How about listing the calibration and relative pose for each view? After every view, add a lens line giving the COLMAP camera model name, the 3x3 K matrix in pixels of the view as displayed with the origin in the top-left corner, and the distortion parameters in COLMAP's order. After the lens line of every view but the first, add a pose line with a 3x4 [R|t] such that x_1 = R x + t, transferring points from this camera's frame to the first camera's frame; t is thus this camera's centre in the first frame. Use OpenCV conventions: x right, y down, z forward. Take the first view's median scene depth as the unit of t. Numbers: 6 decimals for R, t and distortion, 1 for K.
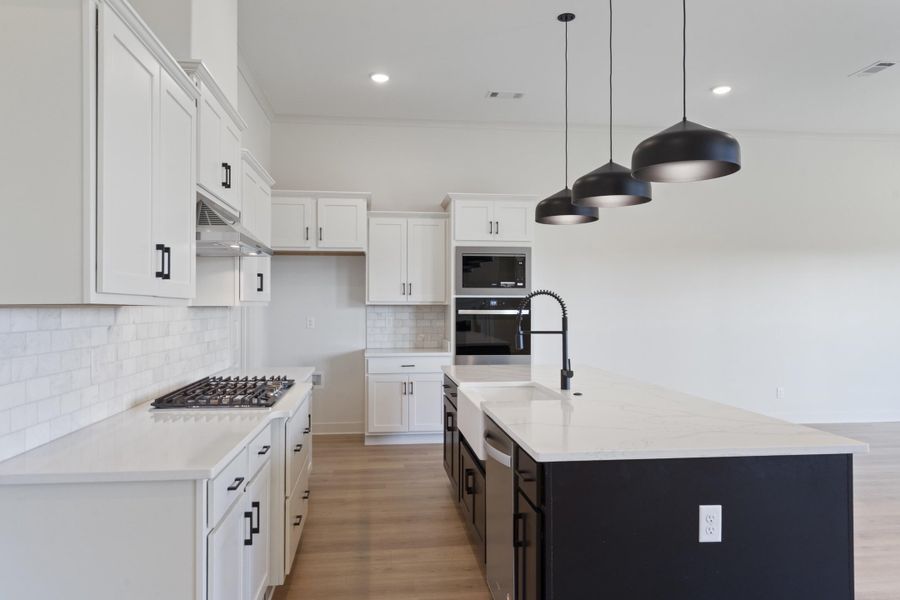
lens RADIAL K [[610.4, 0, 449.9], [0, 610.4, 302.8], [0, 0, 1]] dist [-0.005433, -0.000622]
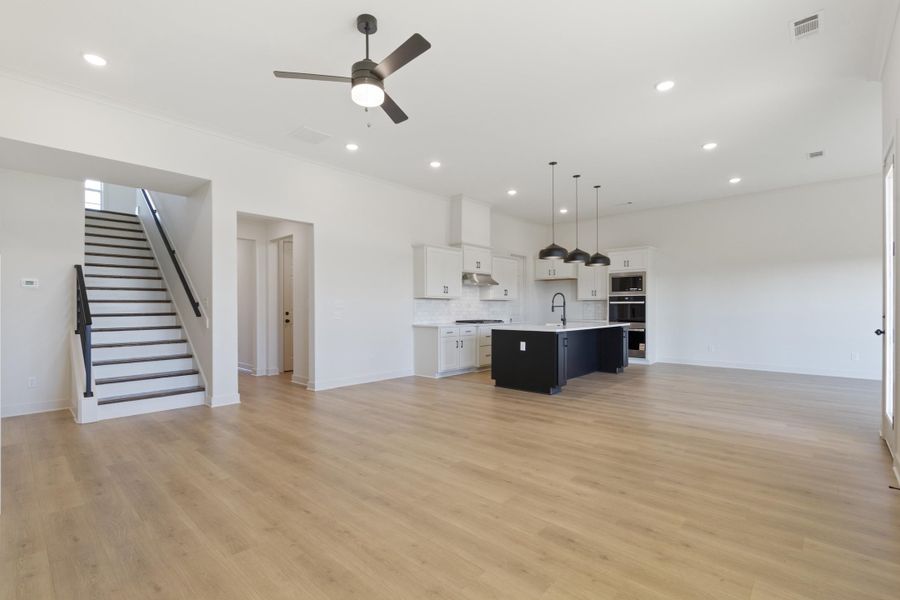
lens RADIAL K [[403.5, 0, 440.0], [0, 403.5, 295.7], [0, 0, 1]] dist [-0.001372, 0.001319]
pose [[0.646672, -0.024981, -0.762359, 0.730820], [0.005941, 0.999598, -0.027715, 0.026426], [0.762745, 0.013394, 0.646560, -0.425036]]
